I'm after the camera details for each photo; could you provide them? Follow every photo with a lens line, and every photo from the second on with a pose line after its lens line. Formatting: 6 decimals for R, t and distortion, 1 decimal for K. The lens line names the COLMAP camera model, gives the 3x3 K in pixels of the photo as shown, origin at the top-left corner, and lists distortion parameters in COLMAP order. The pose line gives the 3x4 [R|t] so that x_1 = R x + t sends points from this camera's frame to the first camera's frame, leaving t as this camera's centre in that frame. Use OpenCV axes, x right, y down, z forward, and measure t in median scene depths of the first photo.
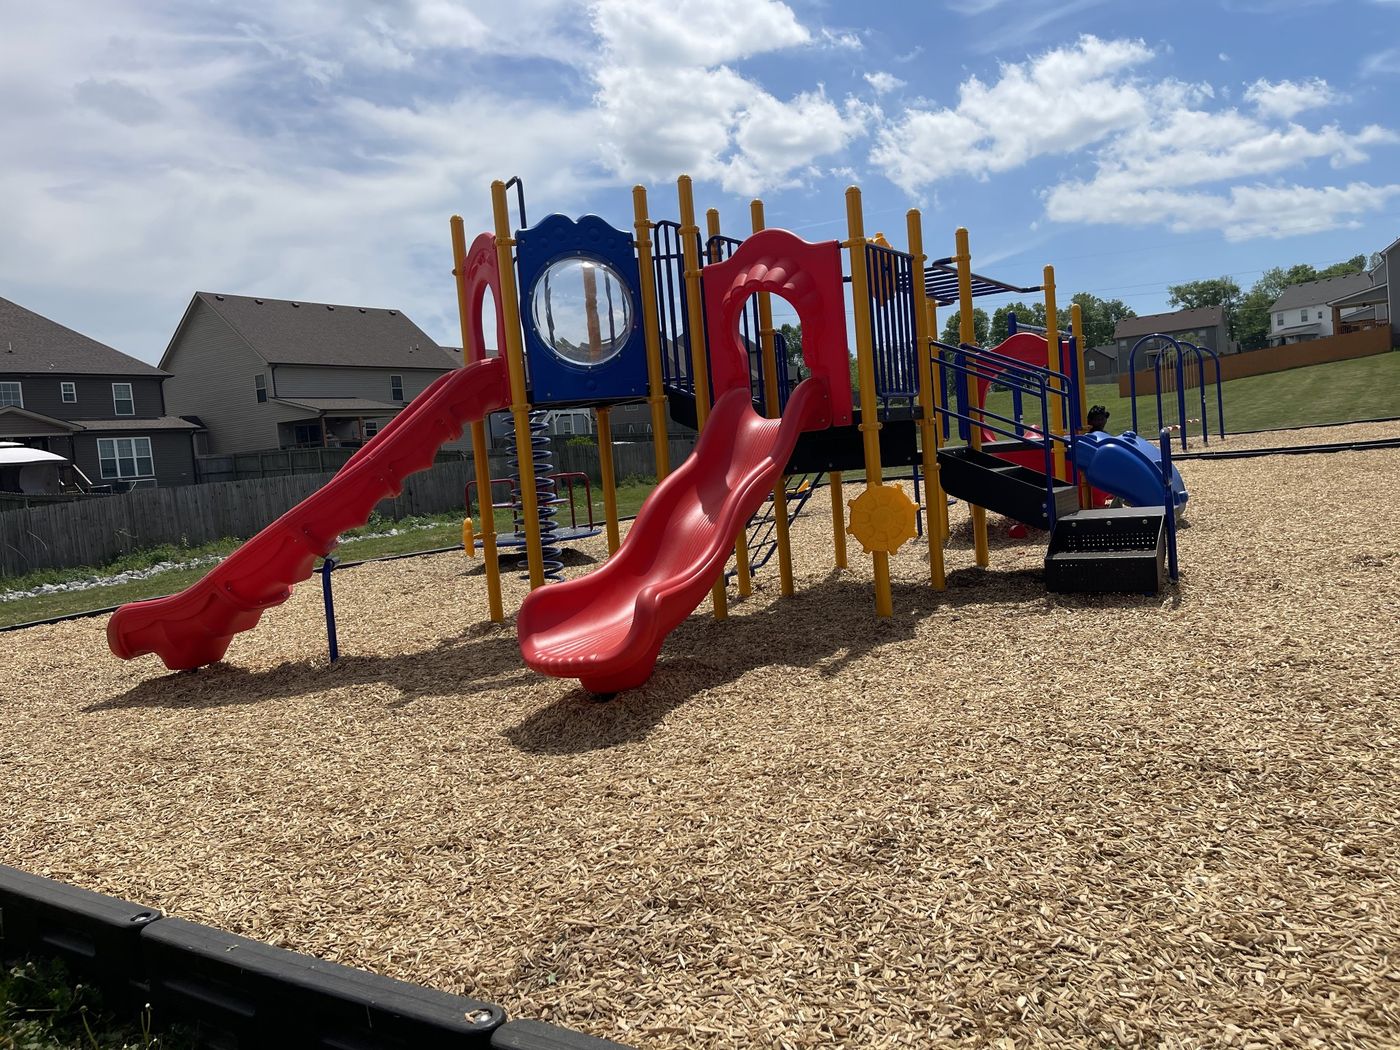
lens RADIAL K [[1055.1, 0, 694.6], [0, 1055.1, 534.0], [0, 0, 1]] dist [0.062300, -0.084218]
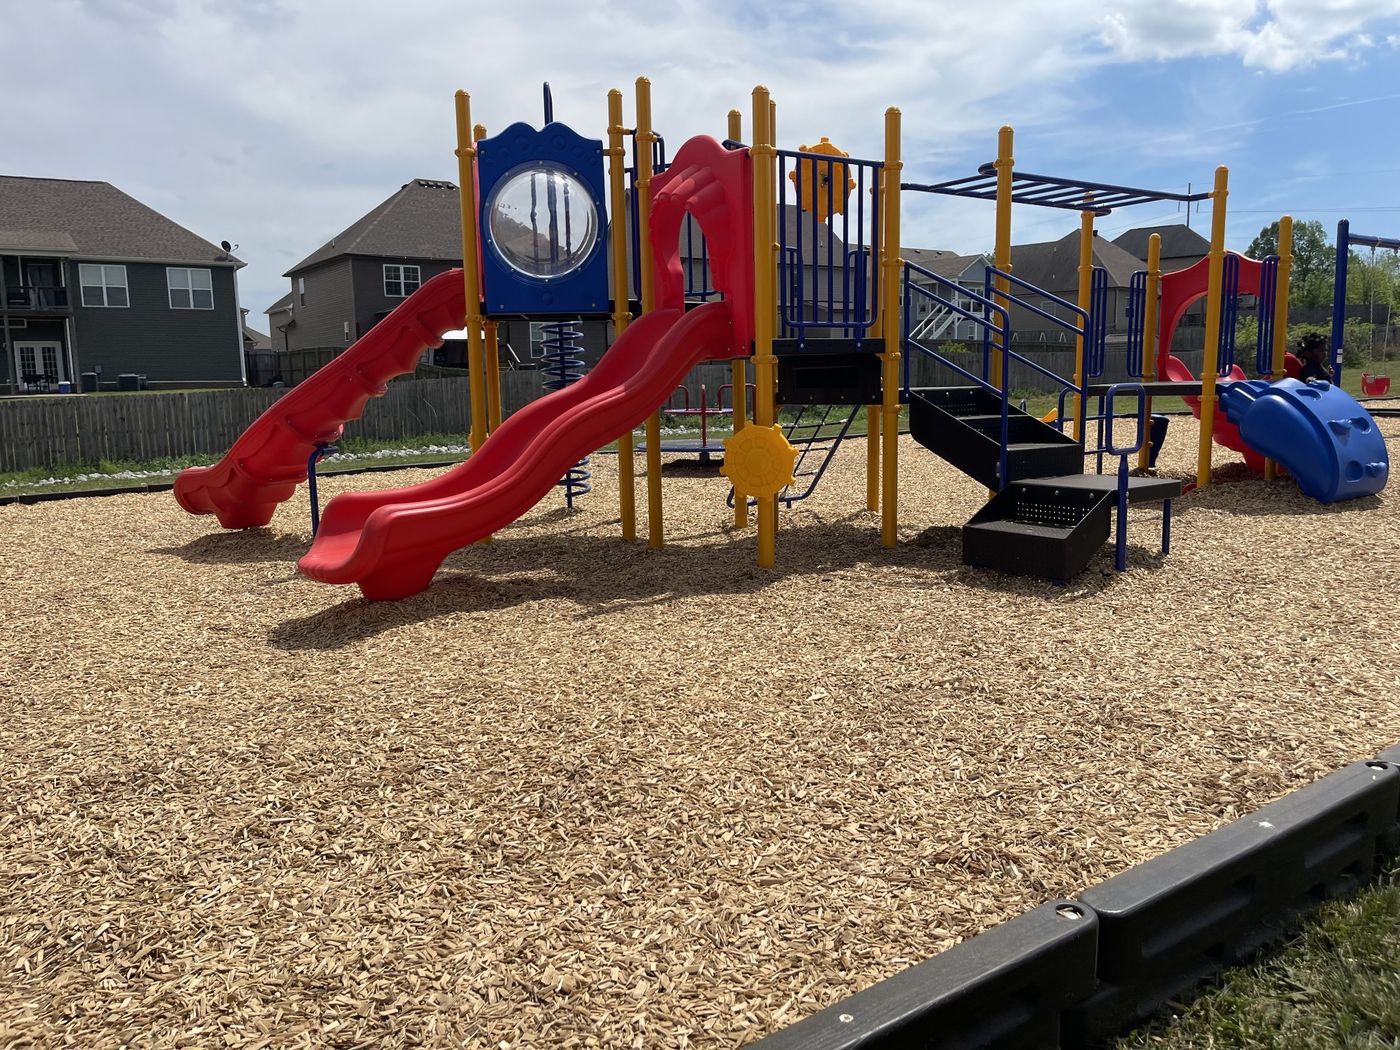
lens RADIAL K [[1060.0, 0, 691.0], [0, 1060.0, 533.5], [0, 0, 1]] dist [0.053600, -0.072946]
pose [[0.917398, 0.124118, -0.378122, 0.431154], [-0.088886, 0.990024, 0.109320, -0.042657], [0.387919, -0.066680, 0.919278, 0.112979]]
